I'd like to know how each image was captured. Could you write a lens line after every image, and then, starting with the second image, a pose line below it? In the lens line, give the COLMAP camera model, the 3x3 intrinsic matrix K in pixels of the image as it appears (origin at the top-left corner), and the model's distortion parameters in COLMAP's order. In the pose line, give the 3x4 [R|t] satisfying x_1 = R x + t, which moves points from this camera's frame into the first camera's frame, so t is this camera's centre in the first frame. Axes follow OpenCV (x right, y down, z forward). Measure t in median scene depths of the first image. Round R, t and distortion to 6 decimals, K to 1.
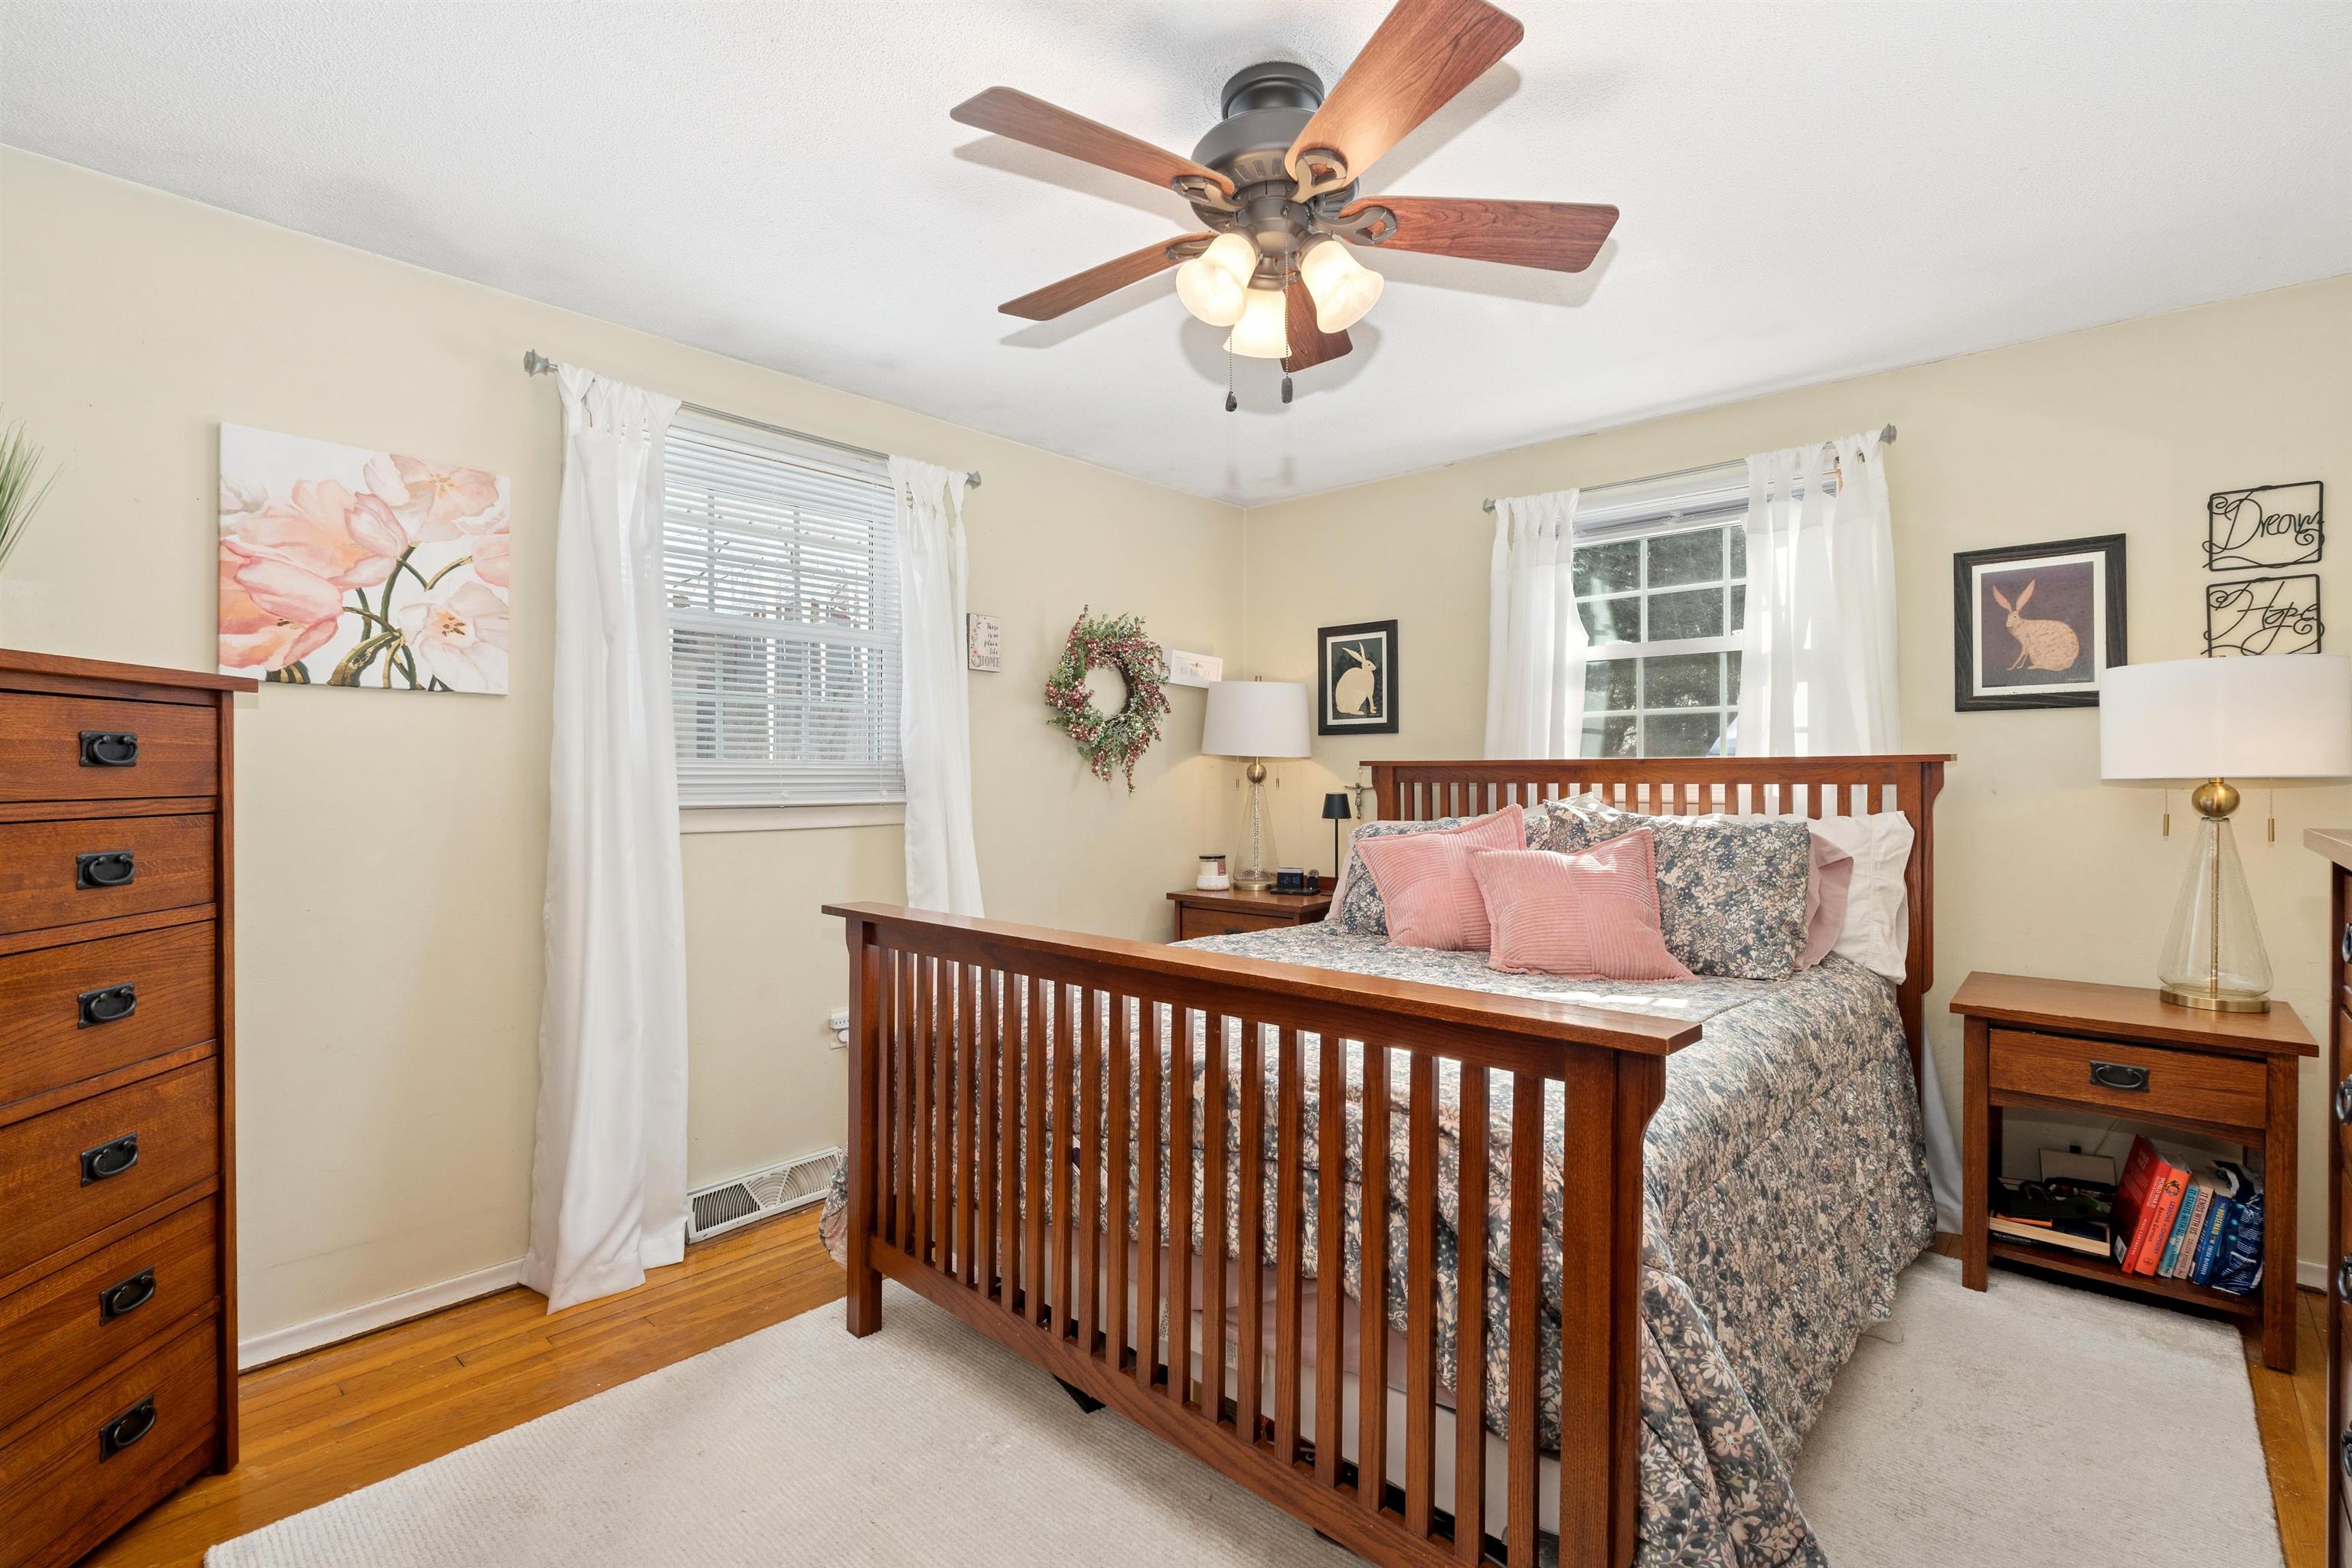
lens RADIAL K [[1053.4, 0, 1182.6], [0, 1053.4, 762.5], [0, 0, 1]] dist [-0.008420, 0.000755]
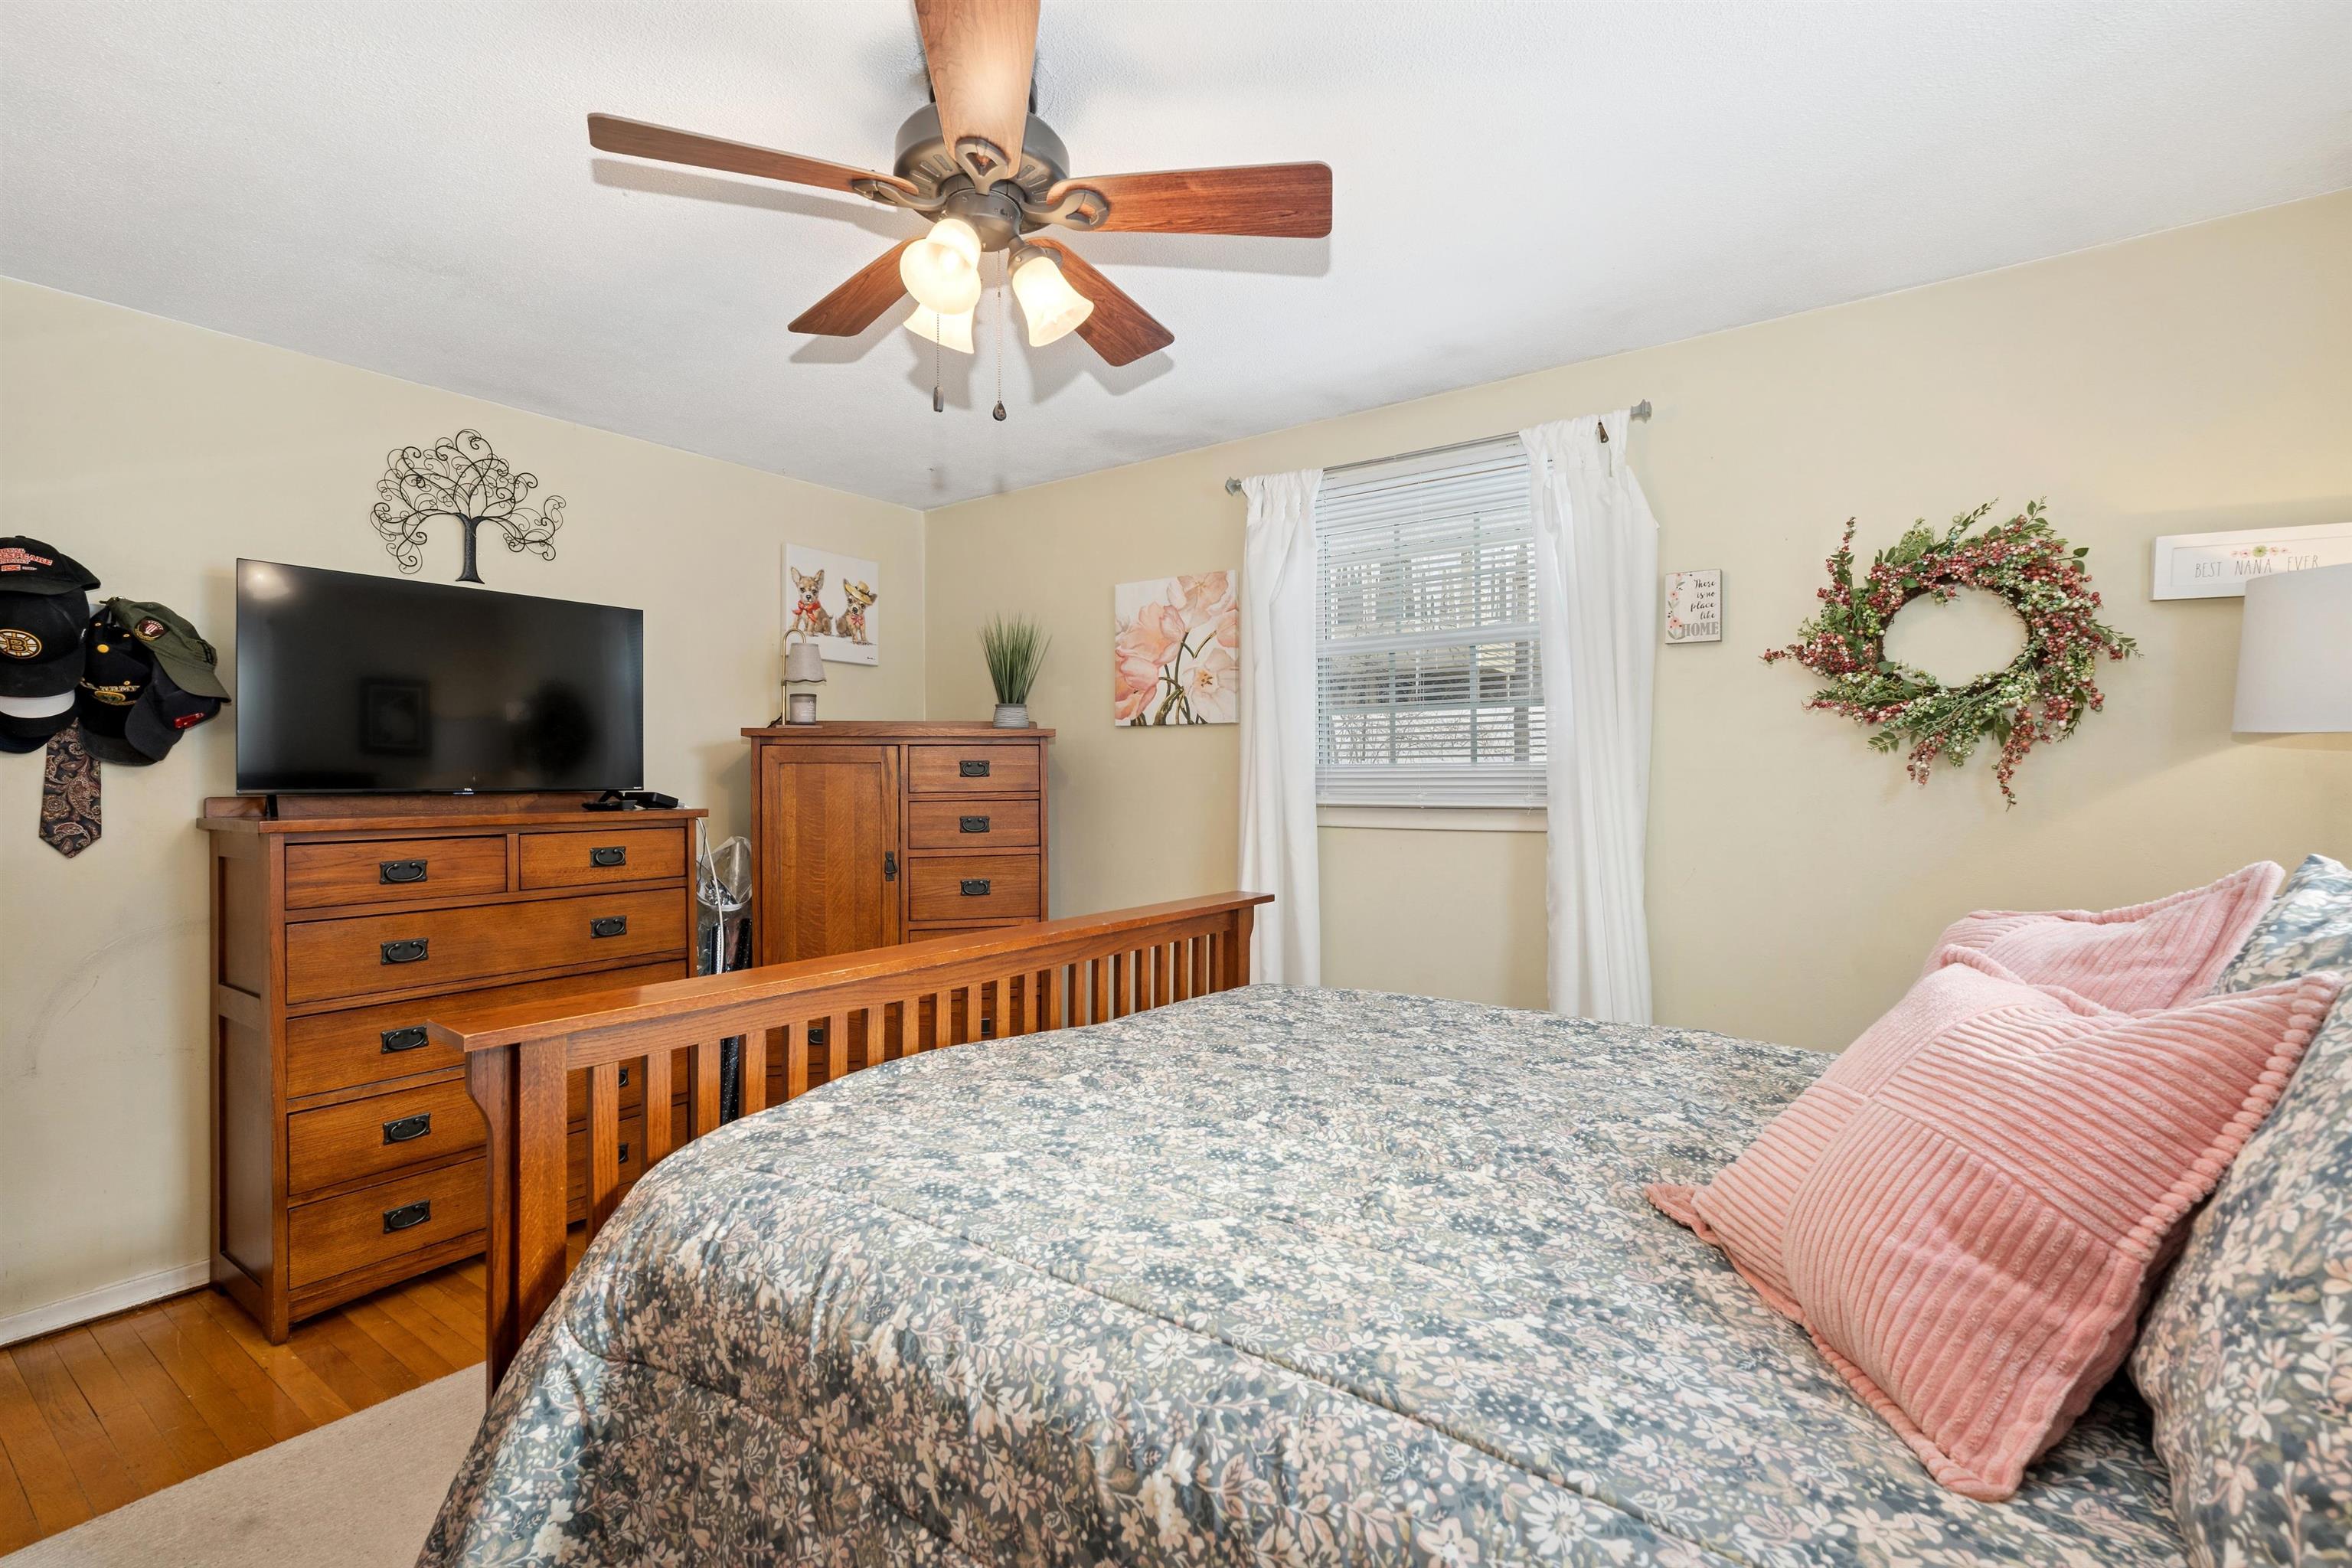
lens RADIAL K [[1053.4, 0, 1182.6], [0, 1053.4, 762.5], [0, 0, 1]] dist [-0.008420, 0.000755]
pose [[0.120434, -0.019680, -0.992526, 0.824085], [0.015189, 0.999723, -0.017980, 0.015146], [0.992605, -0.012910, 0.120699, 0.816100]]
